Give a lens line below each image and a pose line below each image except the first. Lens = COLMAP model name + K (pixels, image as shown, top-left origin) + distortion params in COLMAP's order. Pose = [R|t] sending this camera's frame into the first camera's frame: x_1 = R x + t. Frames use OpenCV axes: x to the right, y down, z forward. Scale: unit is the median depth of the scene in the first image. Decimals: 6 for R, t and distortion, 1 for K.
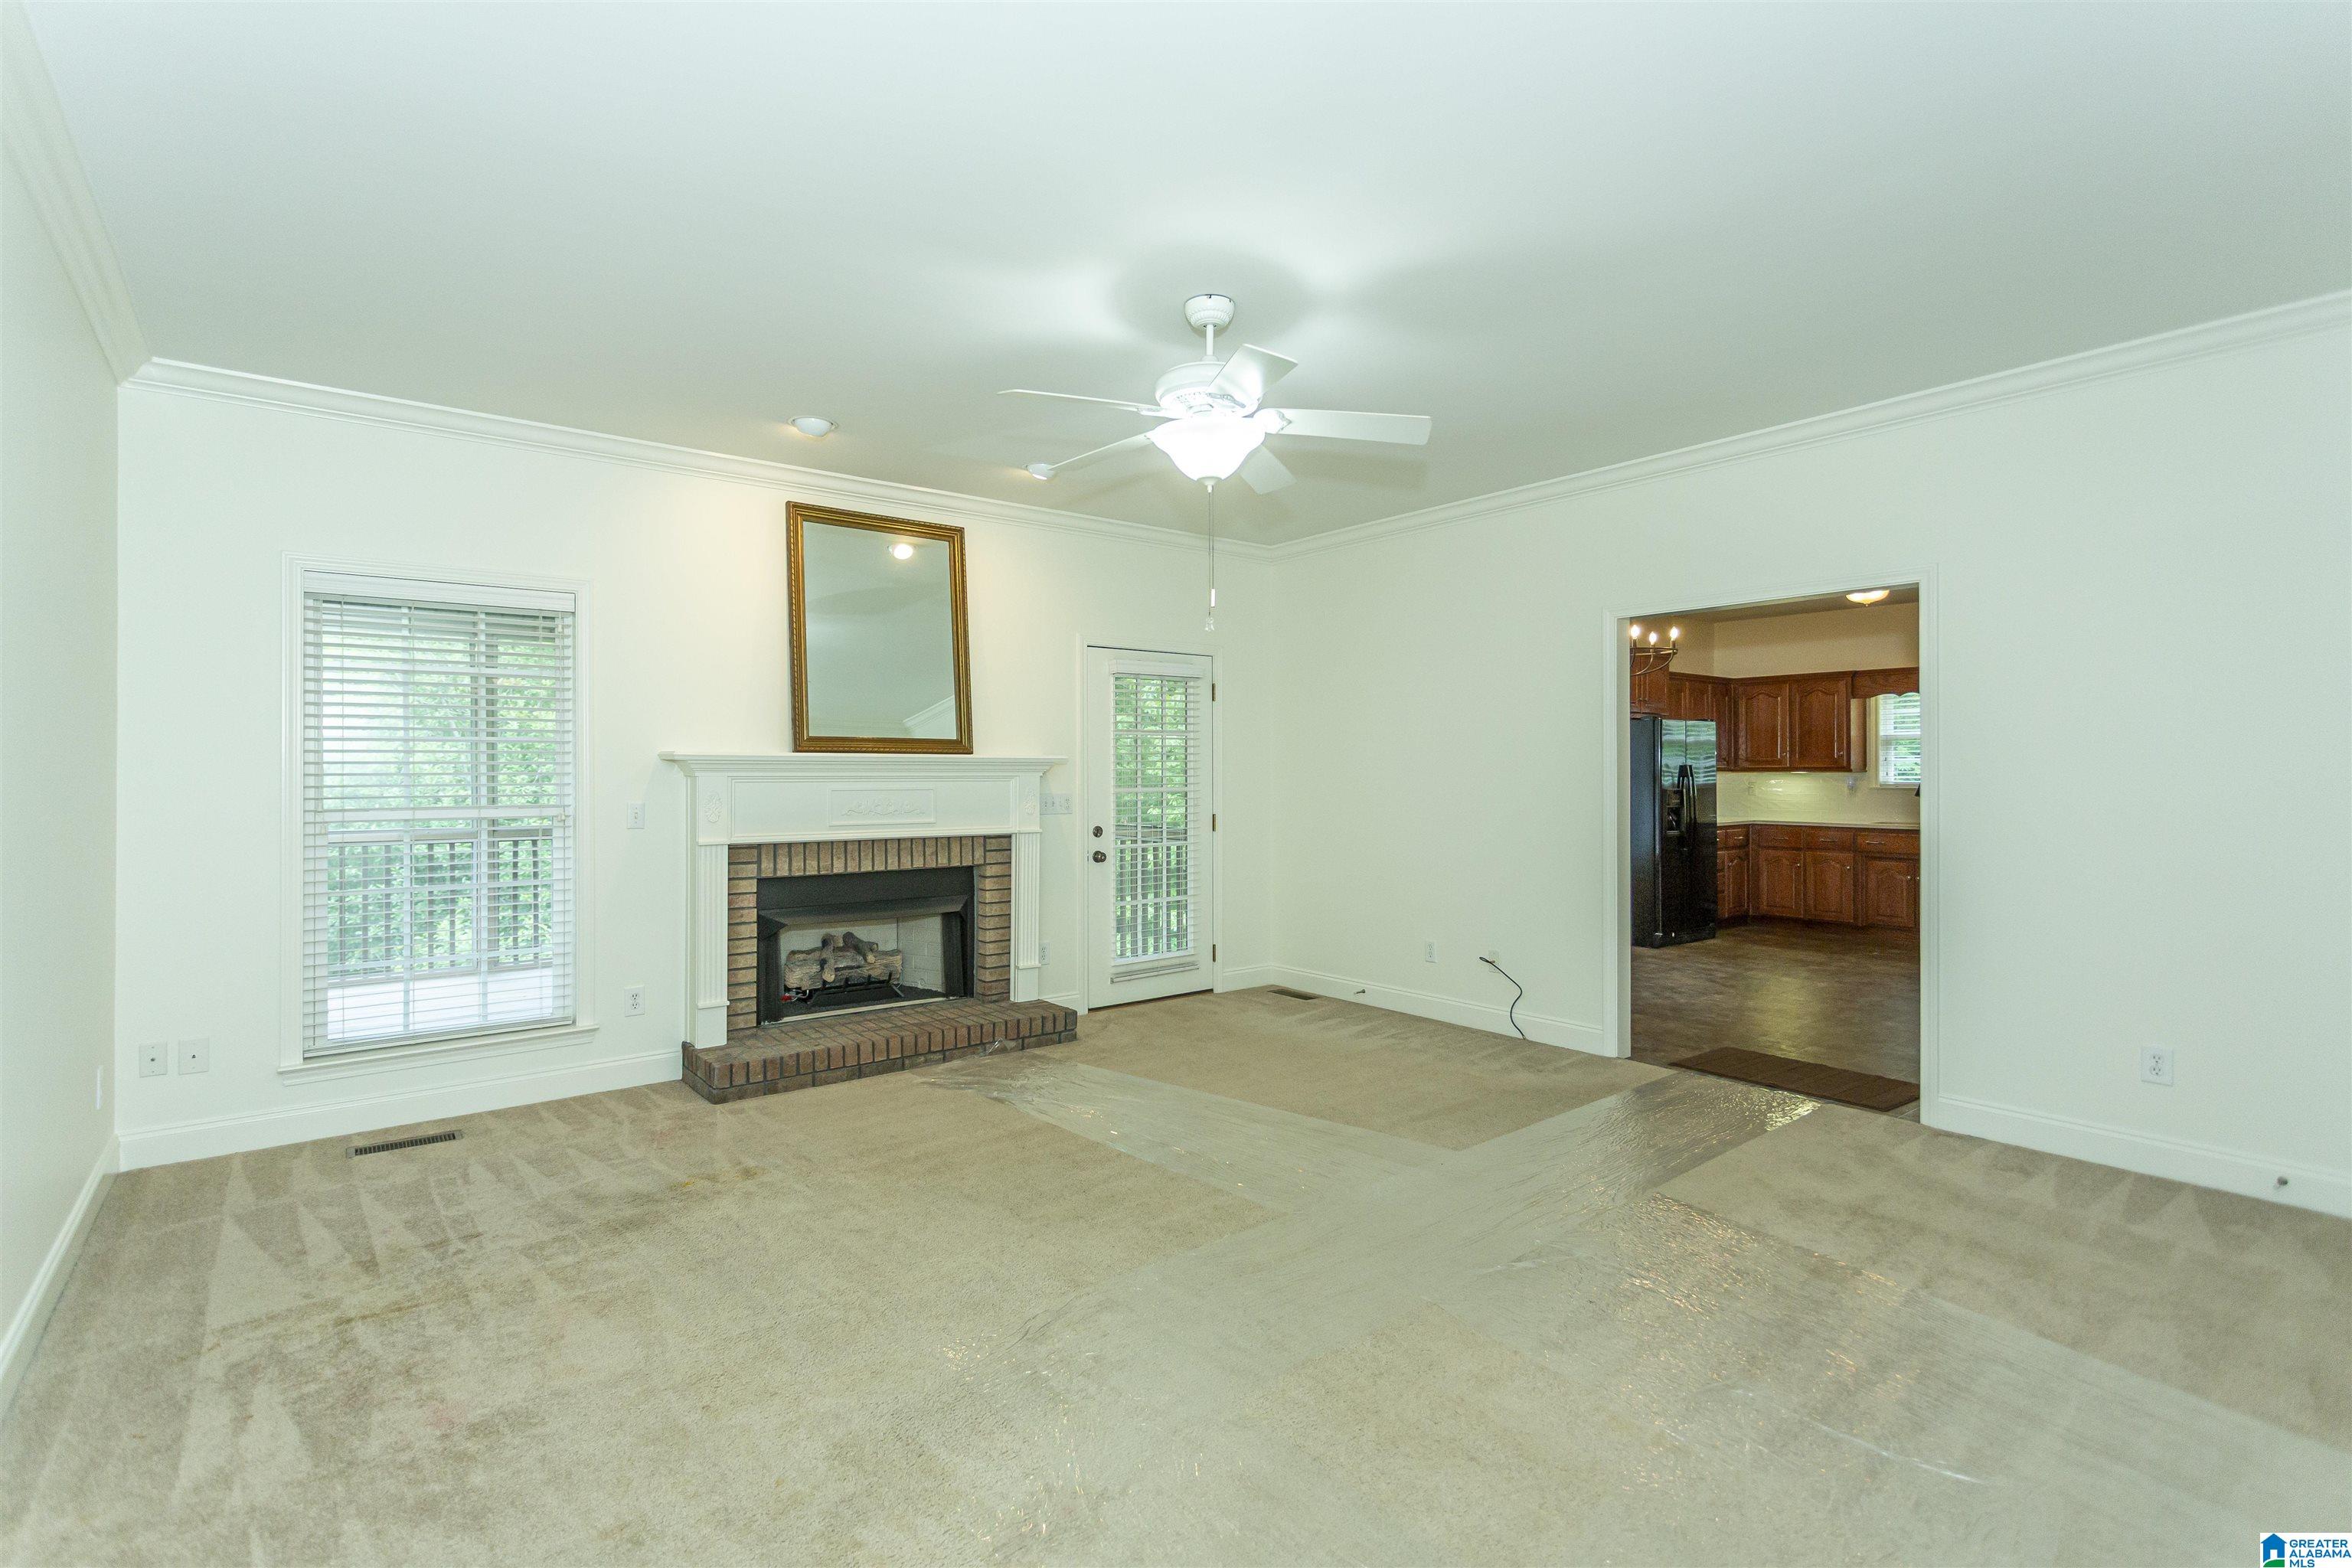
lens RADIAL K [[1127.2, 0, 1164.6], [0, 1127.2, 773.3], [0, 0, 1]] dist [0.011714, -0.000851]
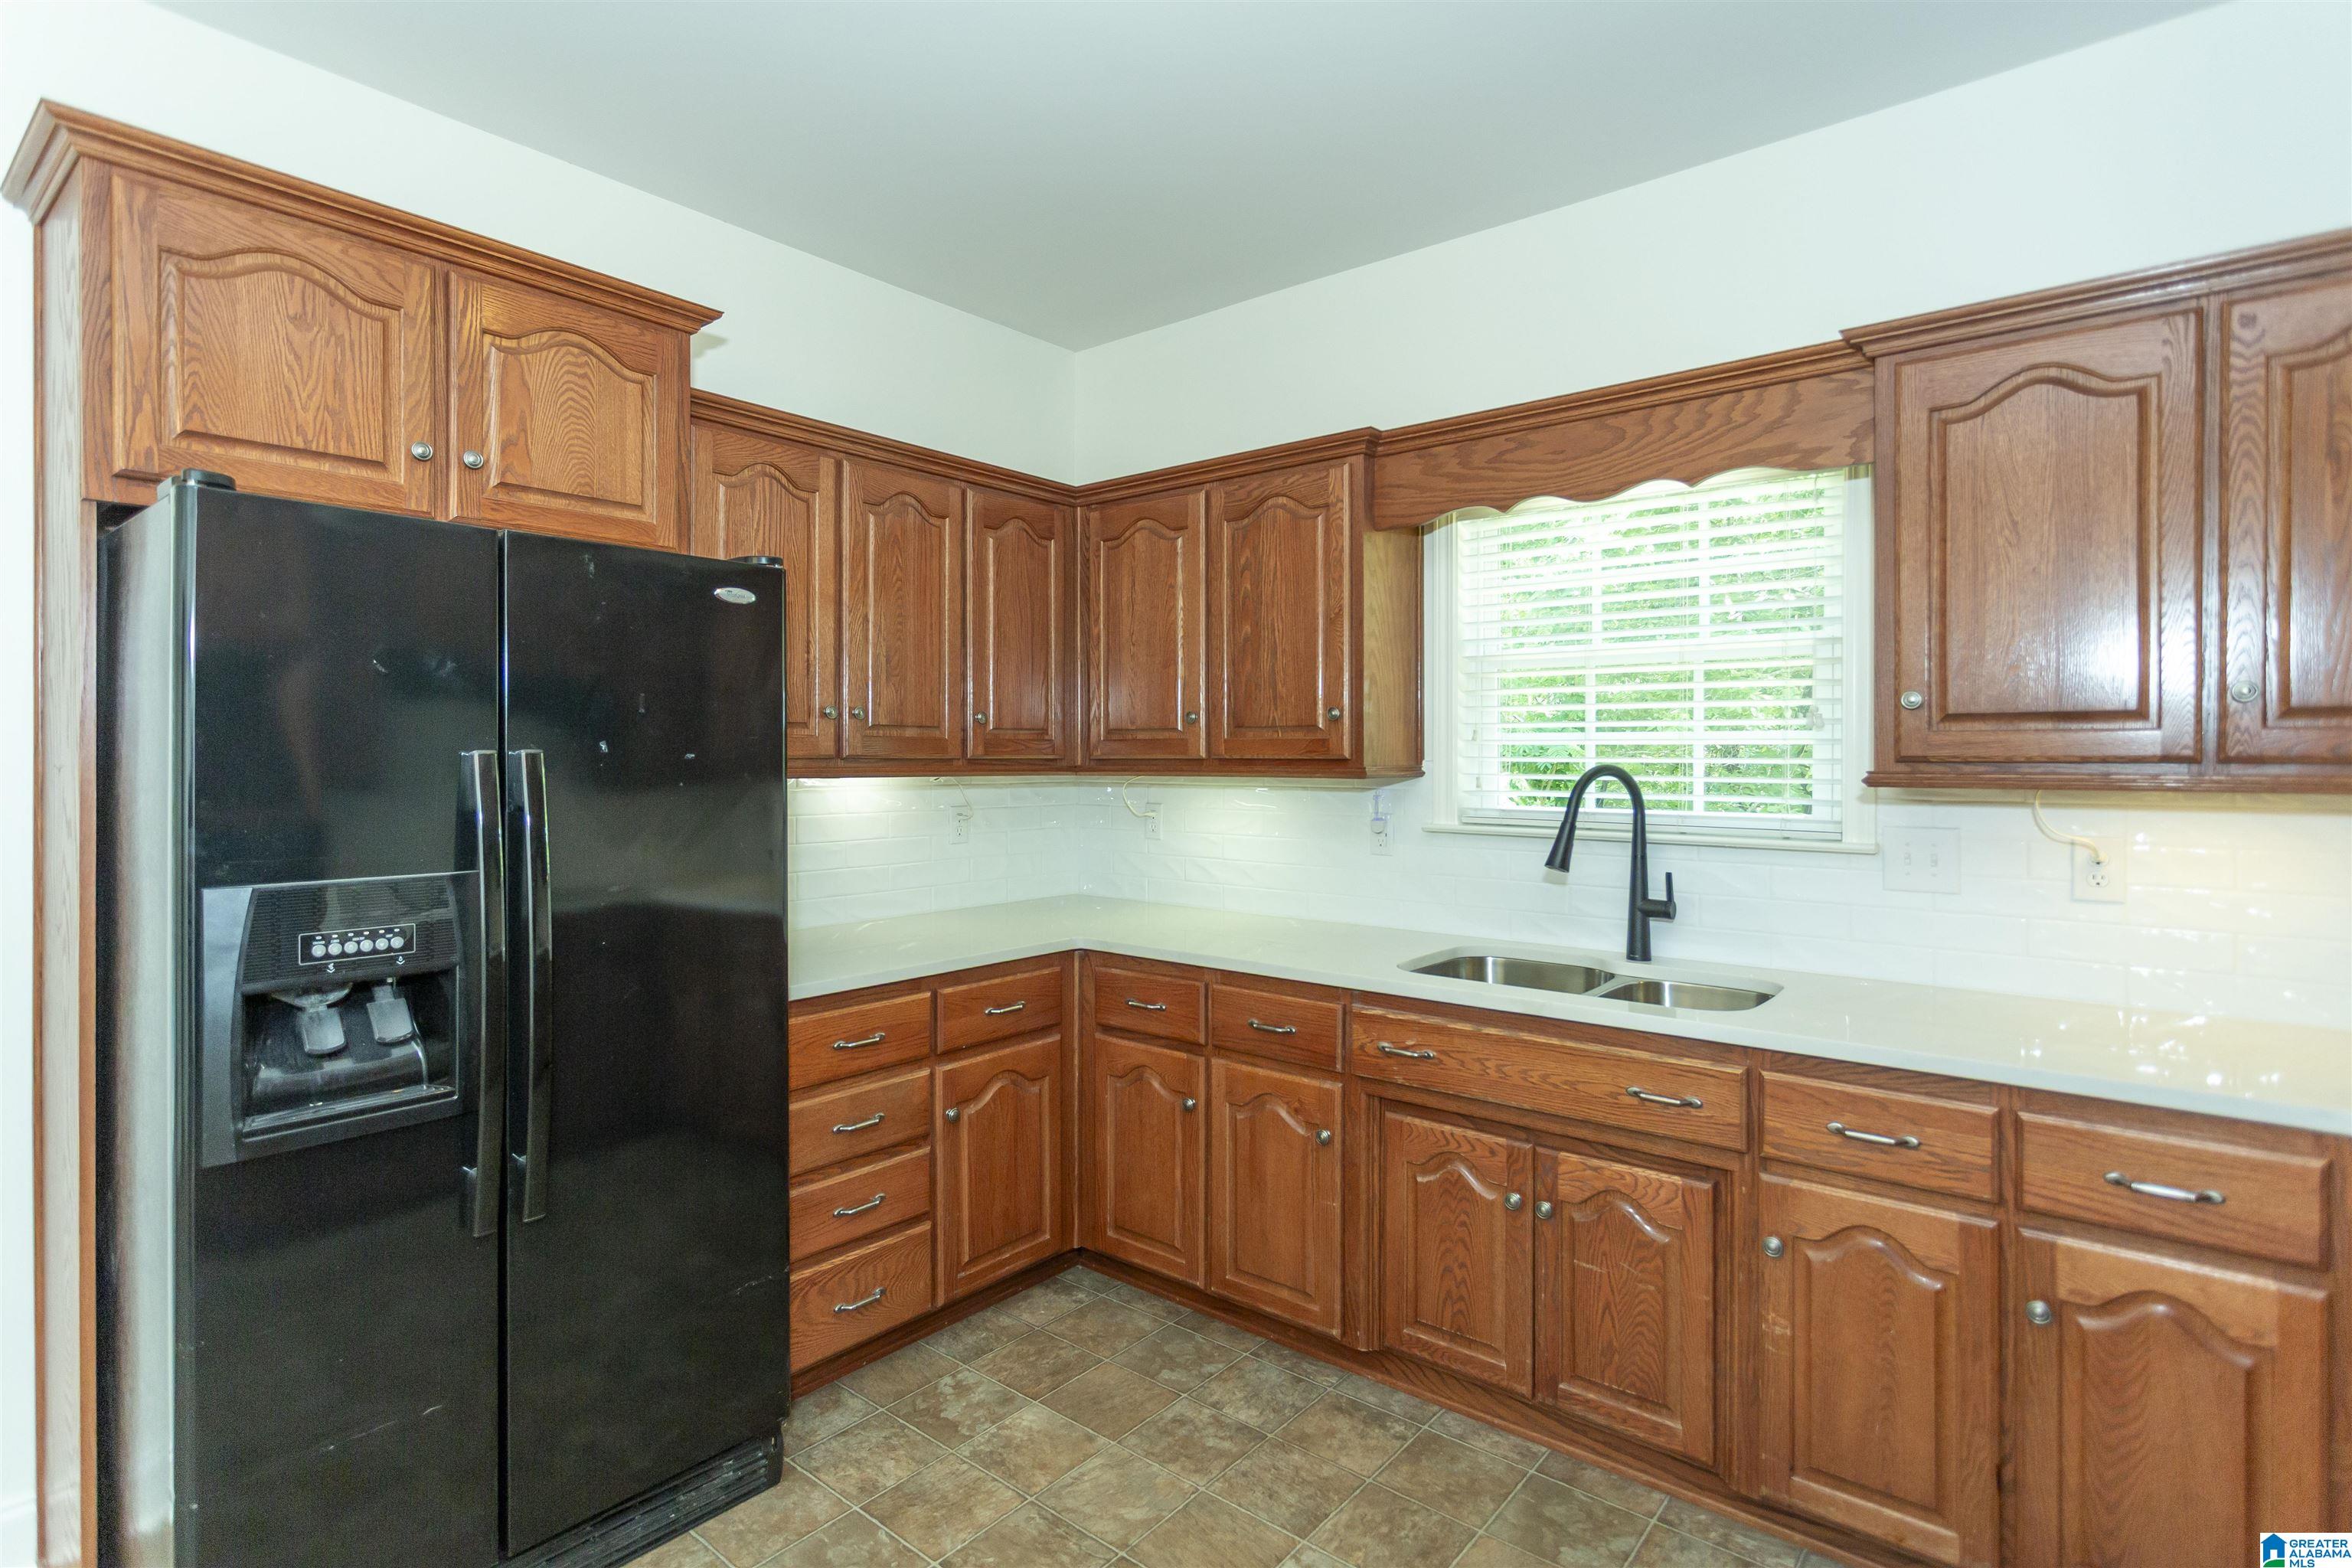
lens RADIAL K [[1186.4, 0, 1159.9], [0, 1186.4, 757.6], [0, 0, 1]] dist [0.005144, 0.000347]
pose [[0.980534, 0.002437, 0.196335, 0.487360], [-0.002436, 0.999997, -0.000247, -0.005925], [-0.196335, -0.000236, 0.980537, 0.697890]]
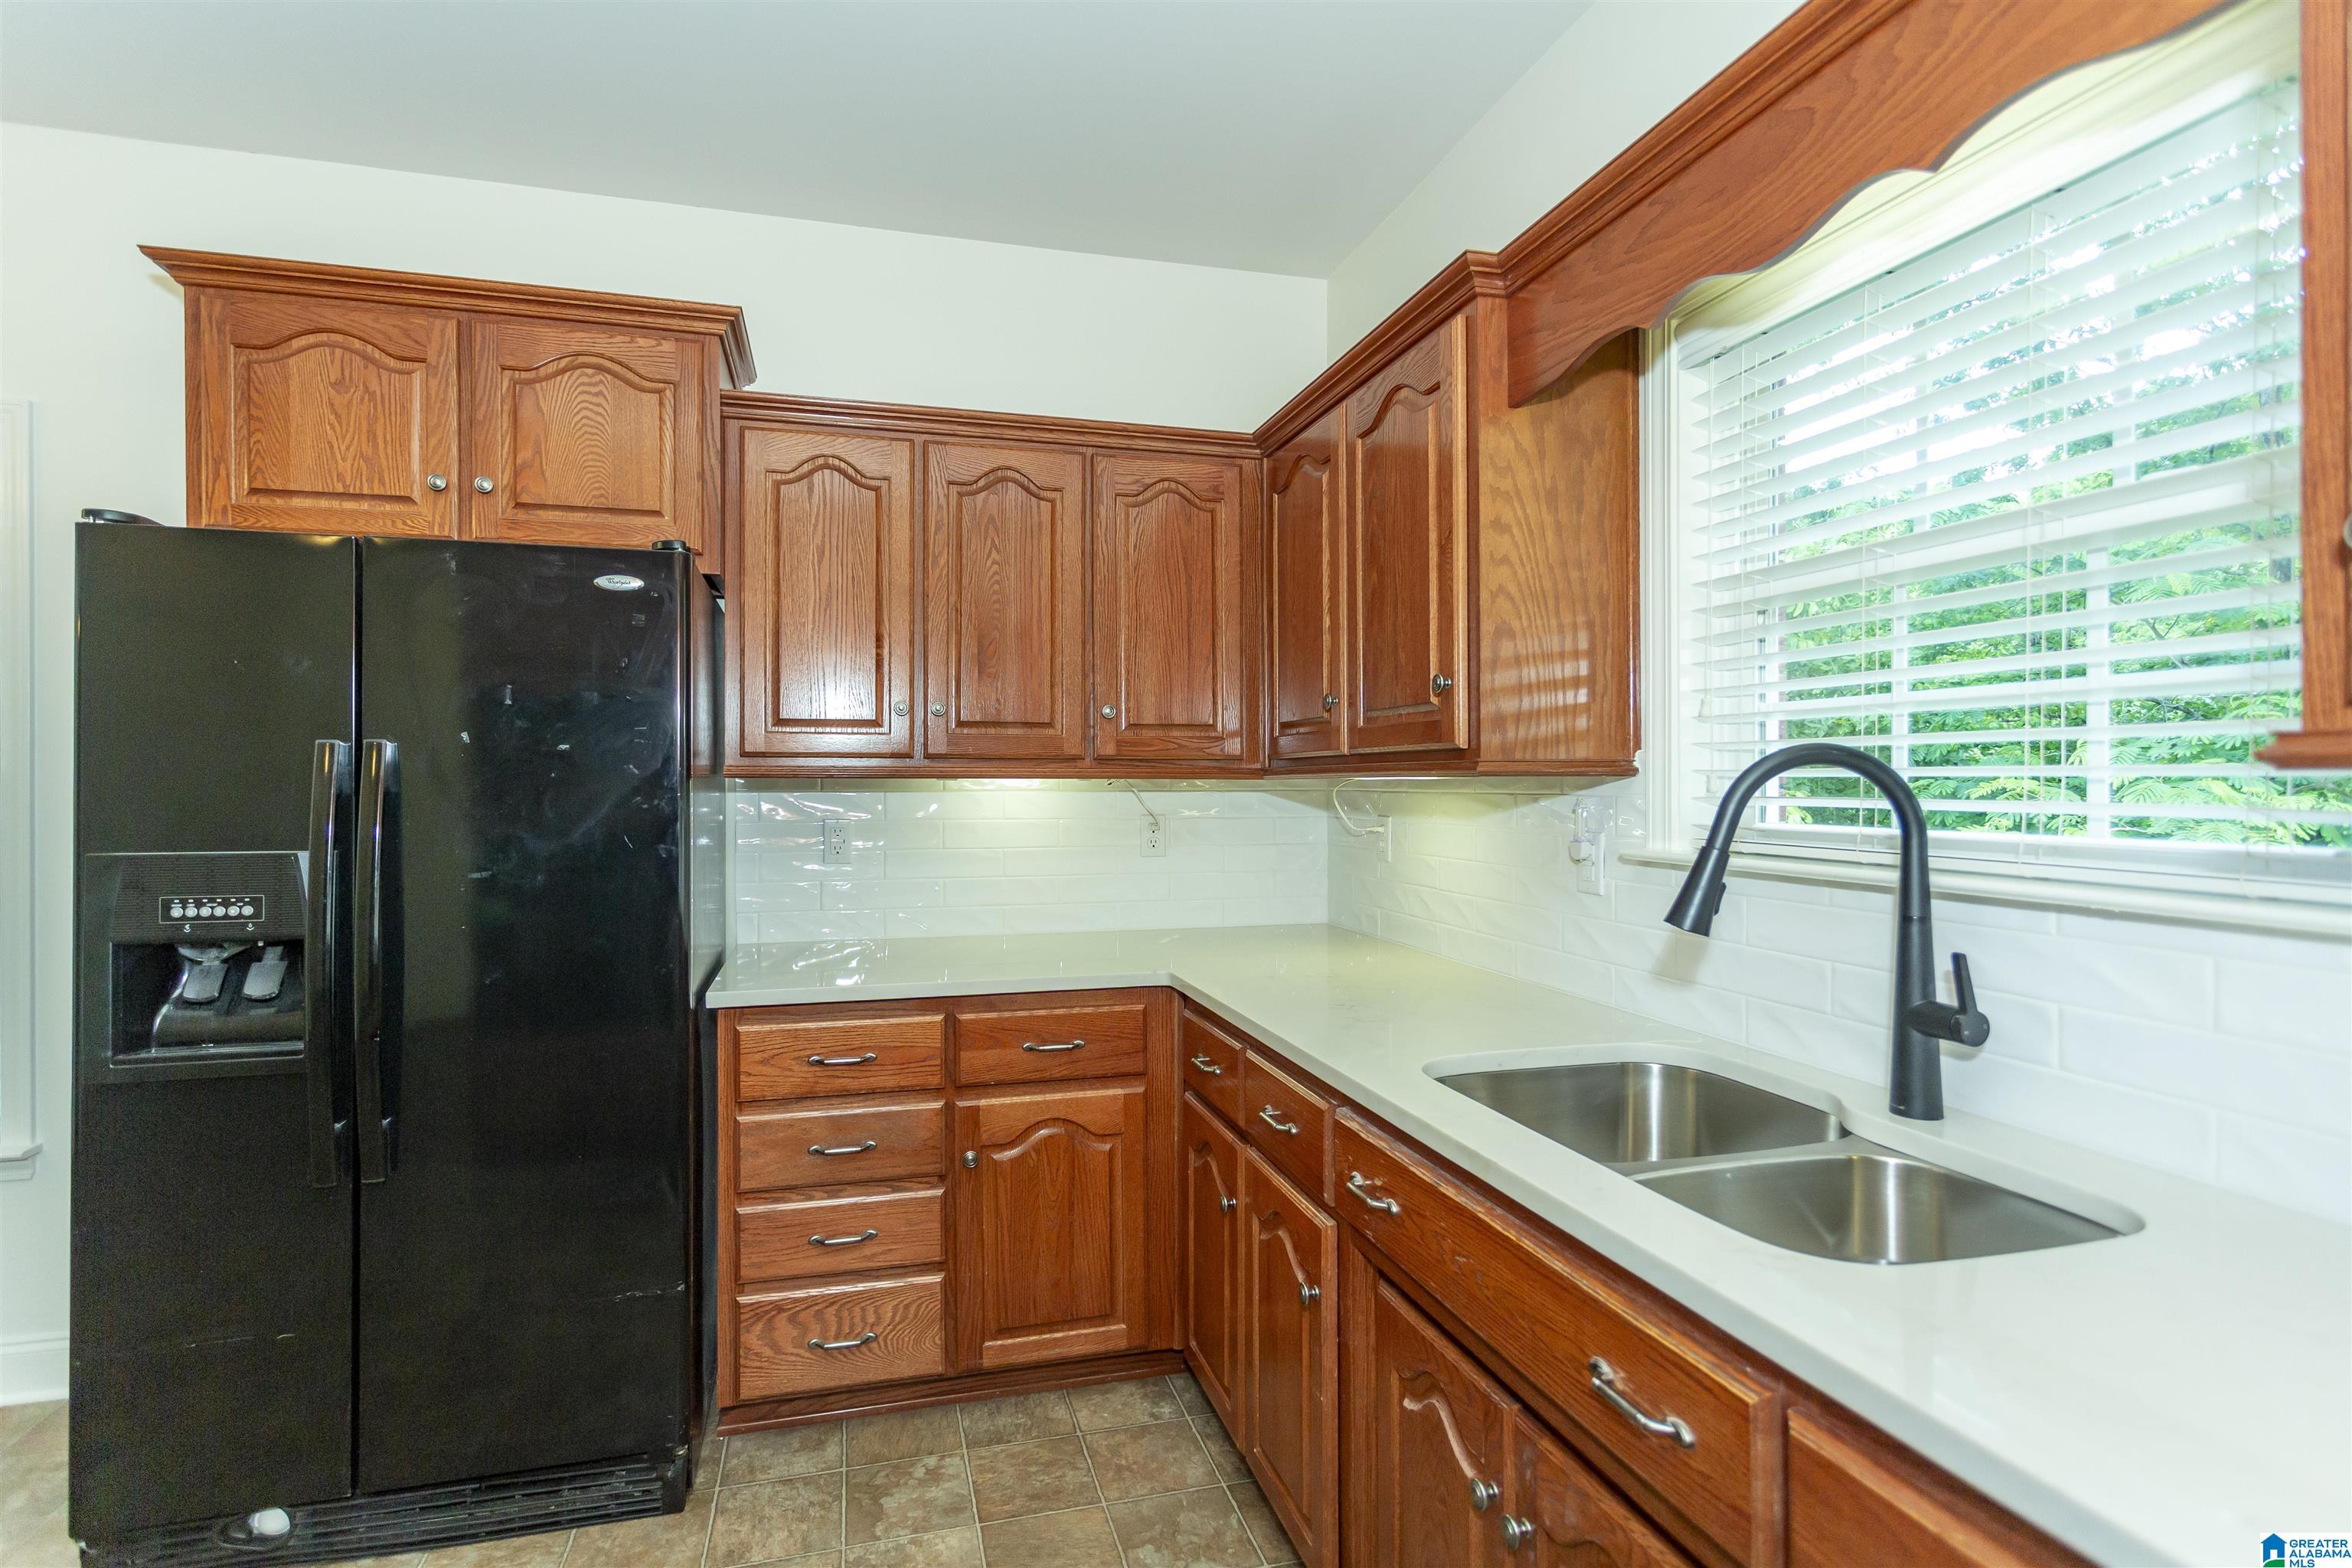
lens RADIAL K [[1127.2, 0, 1144.5], [0, 1127.2, 781.2], [0, 0, 1]] dist [0.011714, -0.000851]
pose [[0.910047, -0.000859, -0.414504, 0.628445], [-0.000621, 0.999994, -0.003434, 0.000933], [0.414504, 0.003383, 0.910041, 0.785168]]
